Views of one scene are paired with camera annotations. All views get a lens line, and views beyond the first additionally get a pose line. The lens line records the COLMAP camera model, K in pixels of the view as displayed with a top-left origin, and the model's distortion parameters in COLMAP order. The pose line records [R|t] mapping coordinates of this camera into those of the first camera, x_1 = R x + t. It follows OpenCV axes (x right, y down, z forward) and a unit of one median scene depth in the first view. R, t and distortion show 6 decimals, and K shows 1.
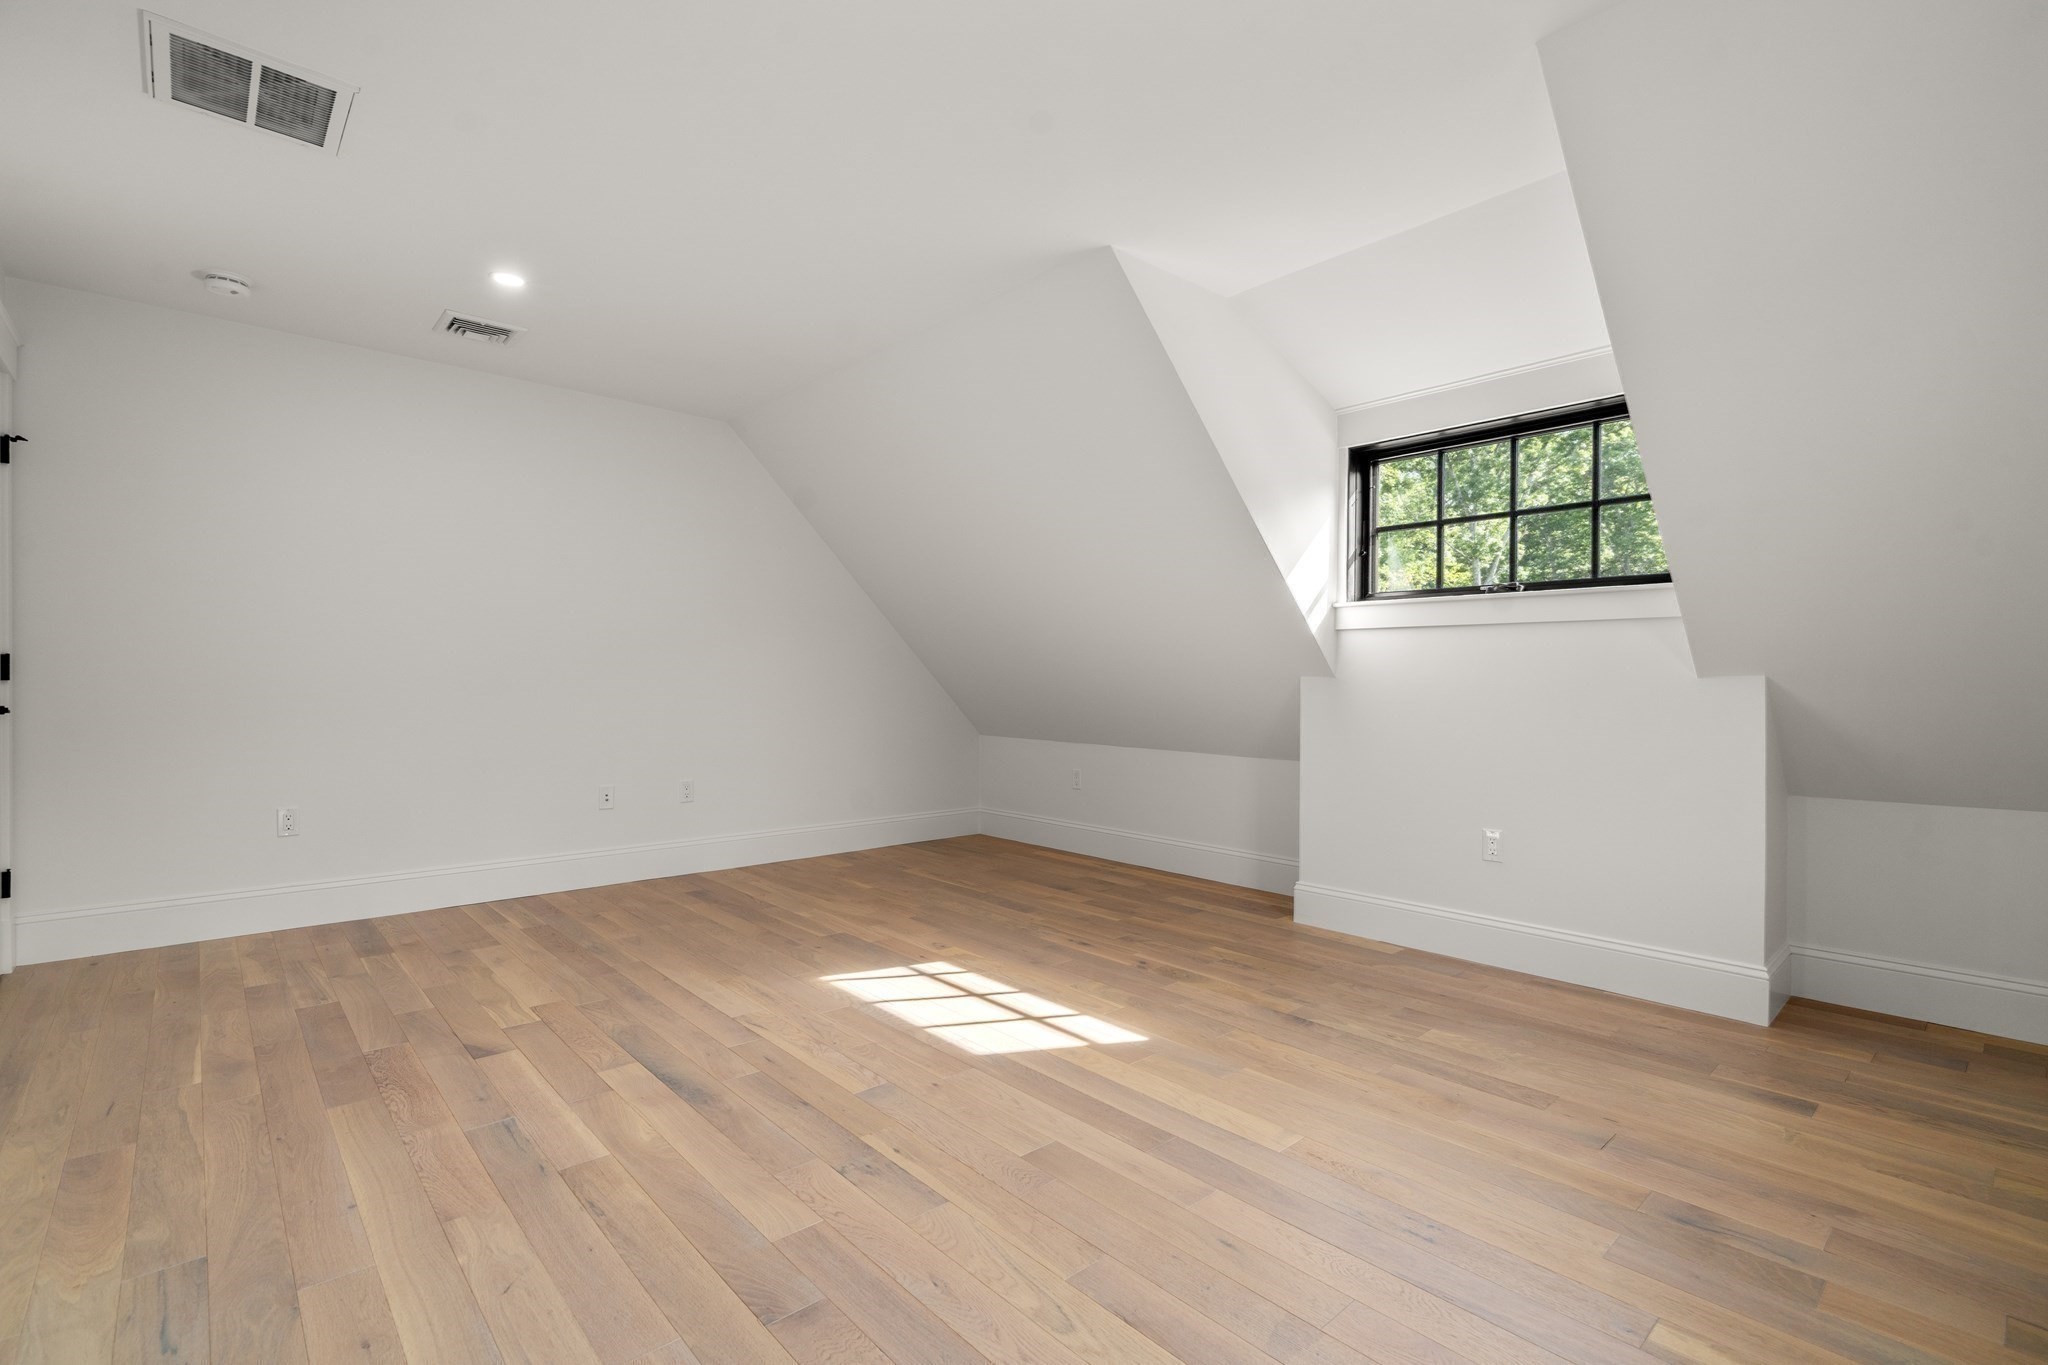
lens RADIAL K [[933.7, 0, 1028.5], [0, 933.7, 677.6], [0, 0, 1]] dist [-0.005263, 0.003590]
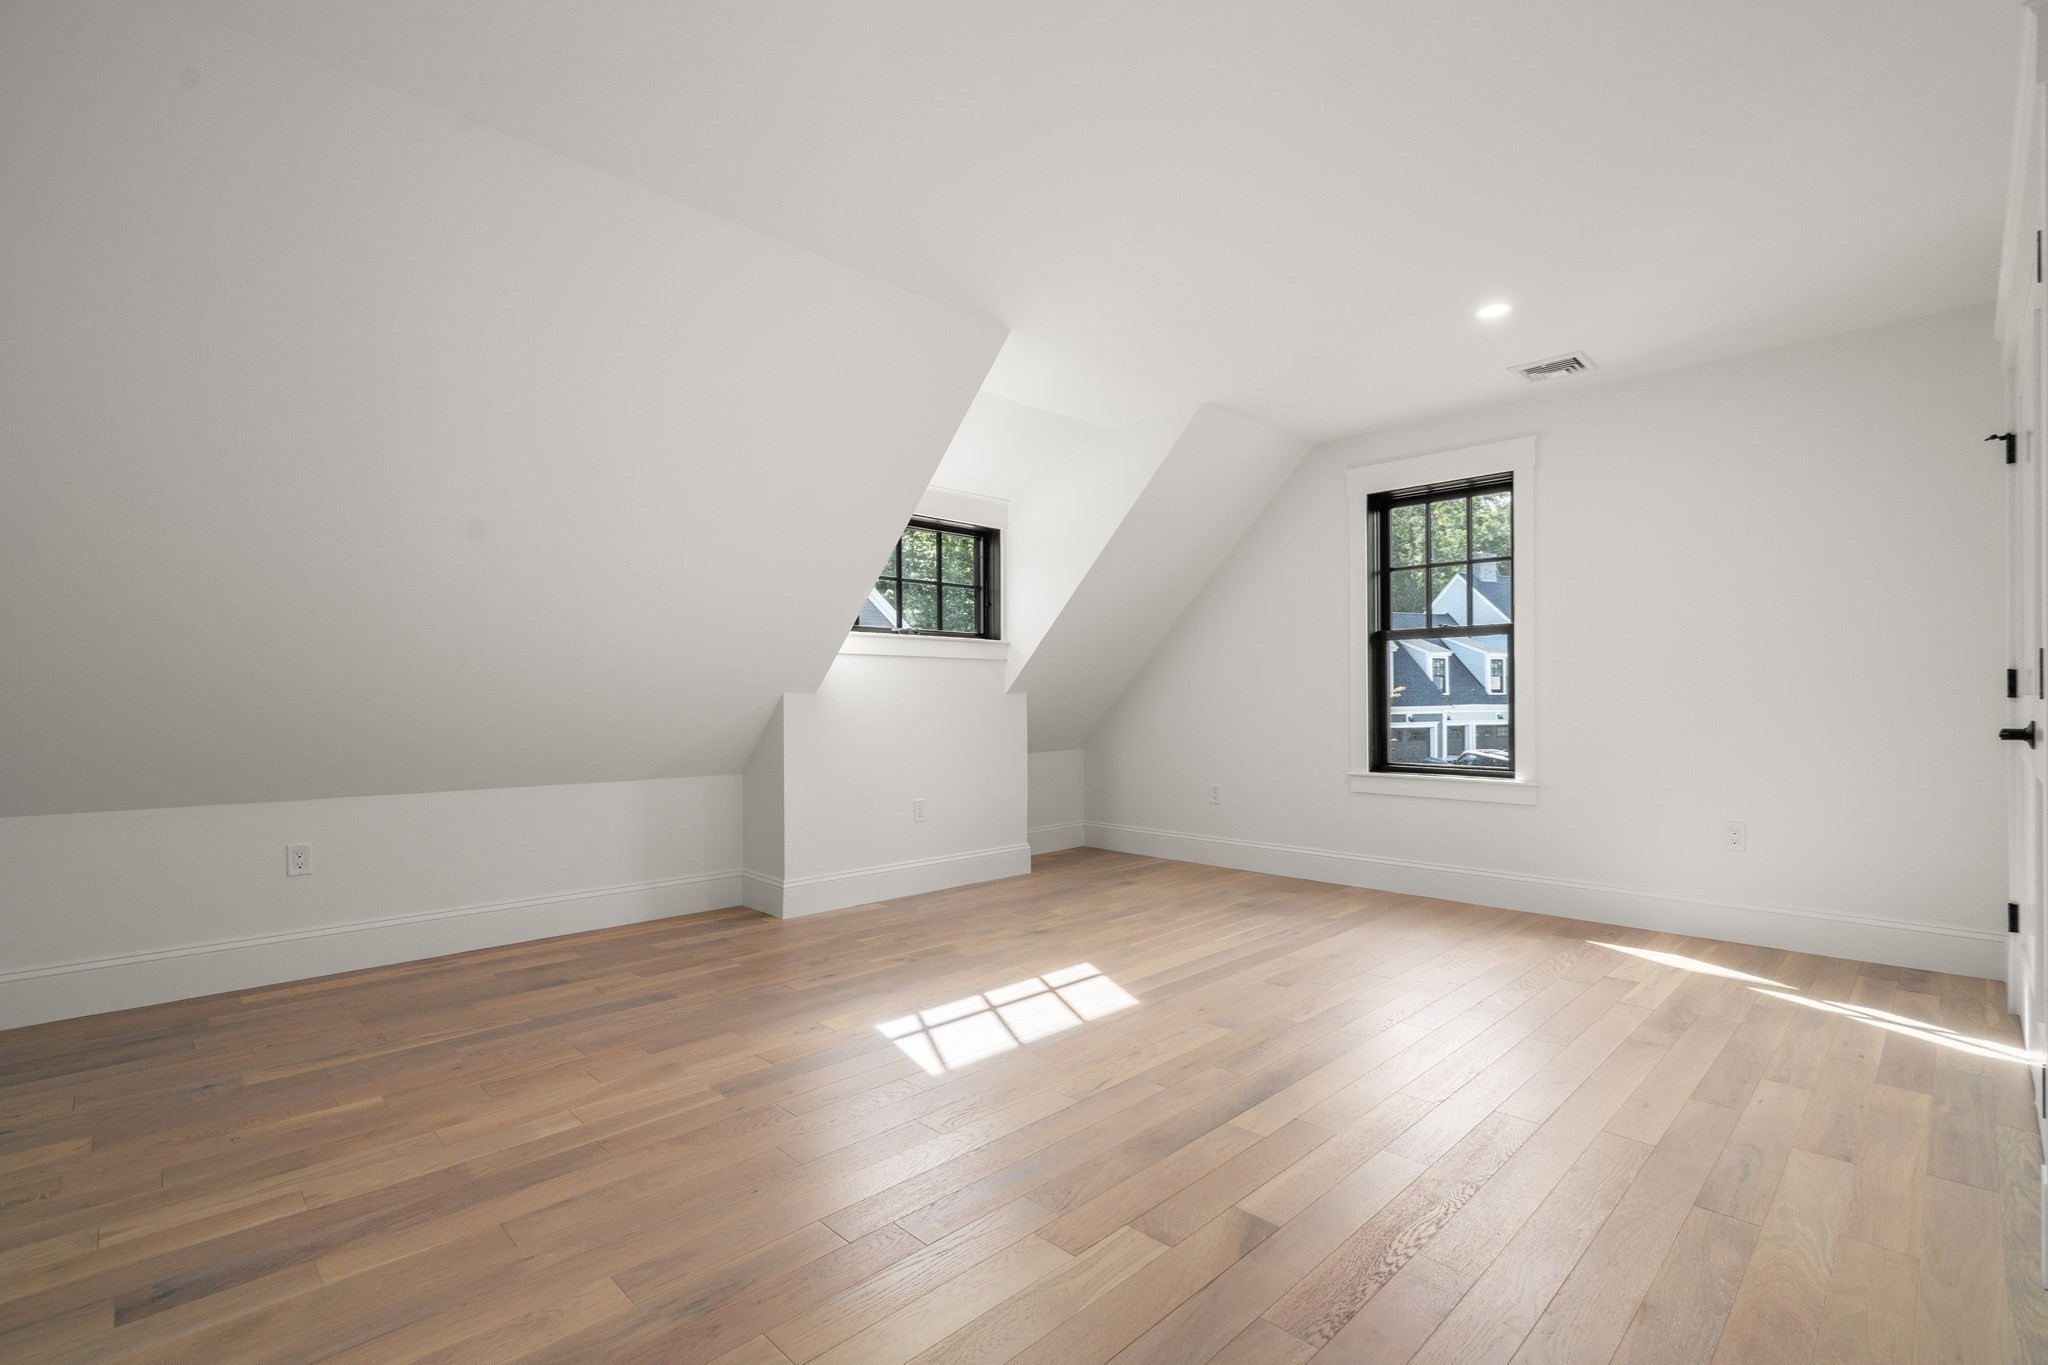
lens RADIAL K [[933.7, 0, 1028.5], [0, 933.7, 692.3], [0, 0, 1]] dist [-0.005263, 0.003590]
pose [[-0.044882, 0.000717, 0.998992, -1.067953], [-0.000857, 0.999999, -0.000757, -0.001923], [-0.998992, -0.000890, -0.044881, 1.004137]]
